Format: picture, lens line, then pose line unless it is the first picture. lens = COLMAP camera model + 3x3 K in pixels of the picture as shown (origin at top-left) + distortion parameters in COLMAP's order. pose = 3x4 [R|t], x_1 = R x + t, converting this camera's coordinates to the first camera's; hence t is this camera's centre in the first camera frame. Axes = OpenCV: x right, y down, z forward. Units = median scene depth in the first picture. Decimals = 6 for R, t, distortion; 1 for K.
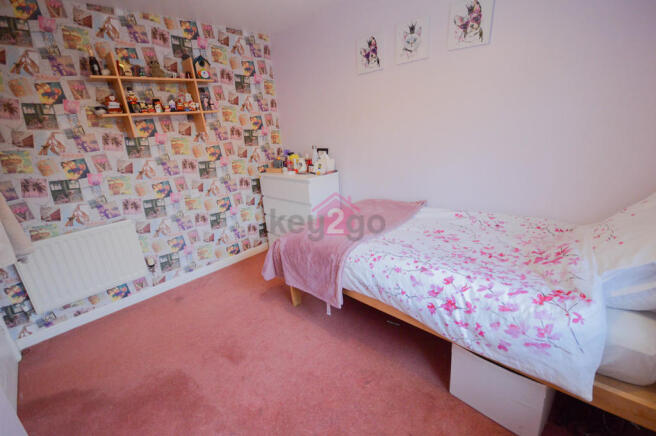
lens RADIAL K [[291.5, 0, 326.3], [0, 291.5, 218.6], [0, 0, 1]] dist [0.000827, -0.000156]
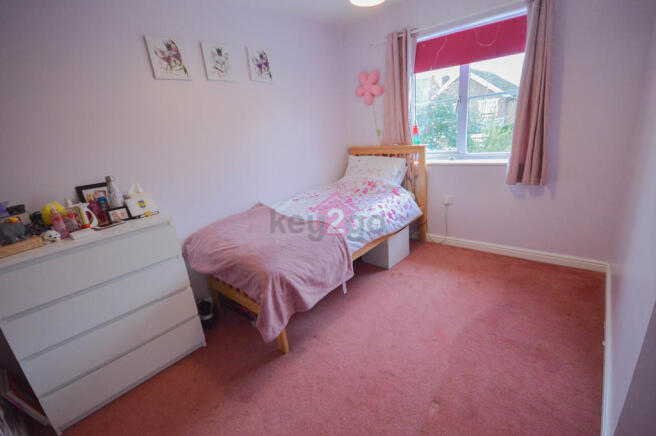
lens RADIAL K [[291.5, 0, 326.3], [0, 291.5, 218.6], [0, 0, 1]] dist [0.000827, -0.000156]
pose [[-0.040370, -0.208233, 0.977246, -0.993265], [0.404486, 0.890915, 0.206546, -0.171142], [-0.913653, 0.403620, 0.048261, 0.904353]]
